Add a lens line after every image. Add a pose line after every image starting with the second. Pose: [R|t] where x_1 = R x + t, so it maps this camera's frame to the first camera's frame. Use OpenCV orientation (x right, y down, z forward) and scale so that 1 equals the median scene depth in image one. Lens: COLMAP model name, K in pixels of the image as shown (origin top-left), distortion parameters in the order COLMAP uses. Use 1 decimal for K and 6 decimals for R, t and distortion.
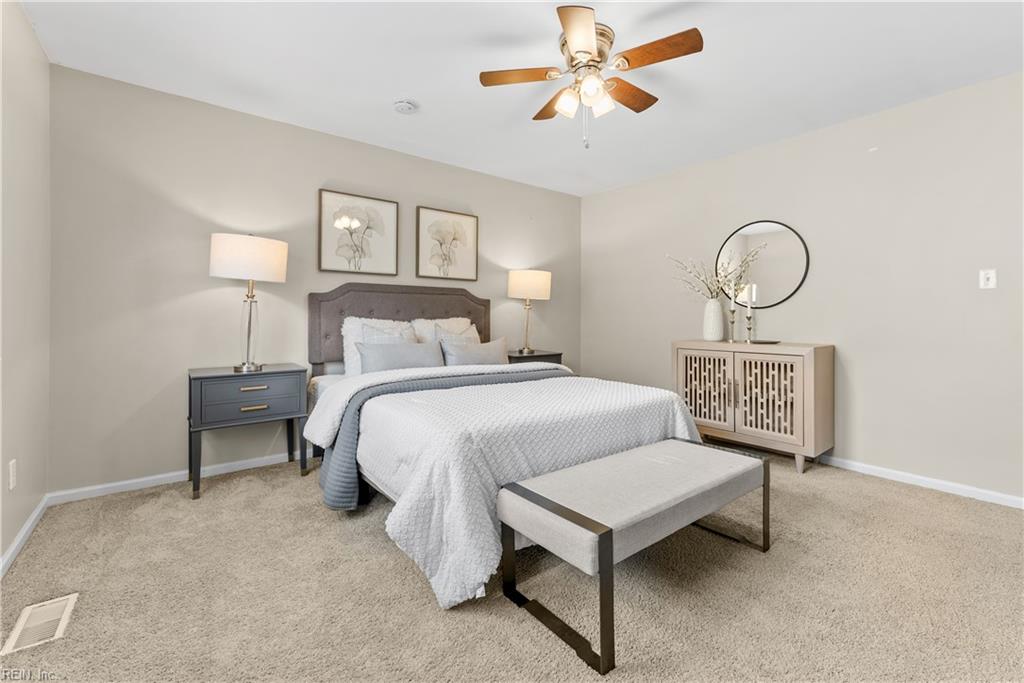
lens RADIAL K [[436.9, 0, 510.3], [0, 436.9, 319.6], [0, 0, 1]] dist [0.001476, -0.000325]
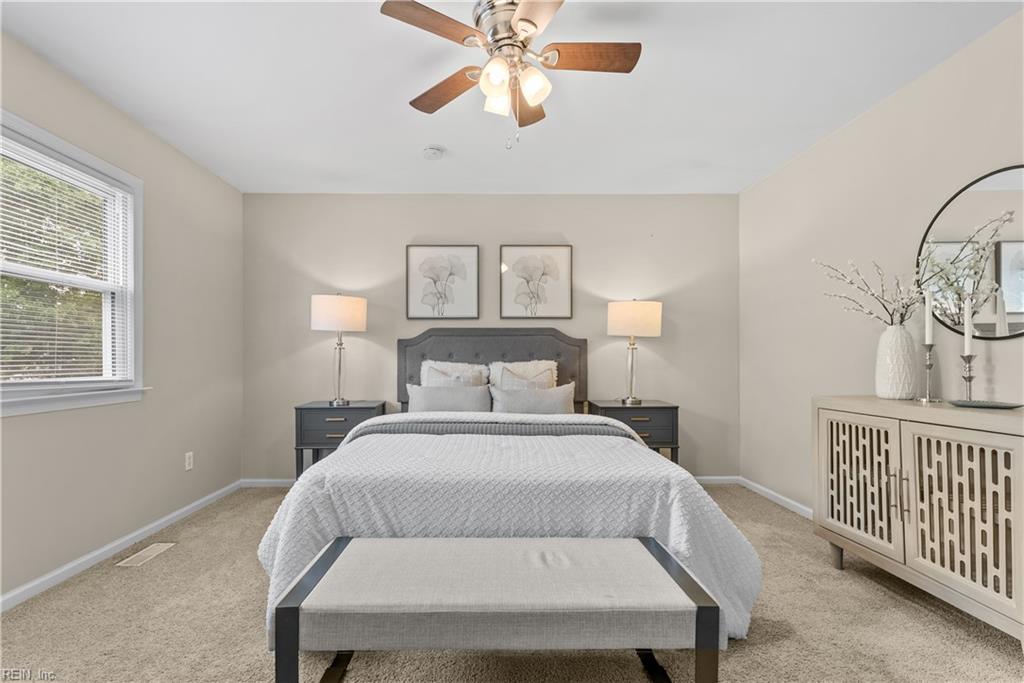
lens RADIAL K [[462.4, 0, 508.7], [0, 462.4, 359.0], [0, 0, 1]] dist [0.000209, -0.000160]
pose [[0.790937, -0.006919, -0.611859, 0.453080], [0.002811, 0.999967, -0.007673, 0.000044], [0.611891, 0.004349, 0.790930, 0.216409]]
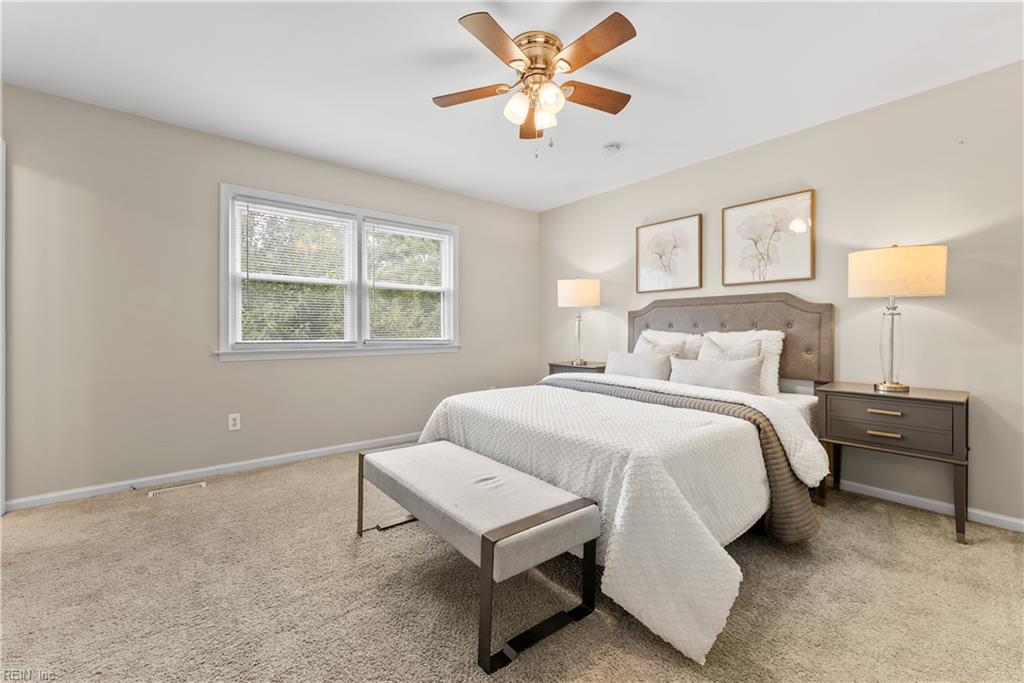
lens RADIAL K [[412.6, 0, 489.2], [0, 412.6, 330.8], [0, 0, 1]] dist [0.000604, 0.000034]
pose [[-0.004857, -0.000748, -0.999988, 0.697316], [-0.005404, 0.999985, -0.000722, -0.000173], [0.999974, 0.005400, -0.004861, 0.547513]]
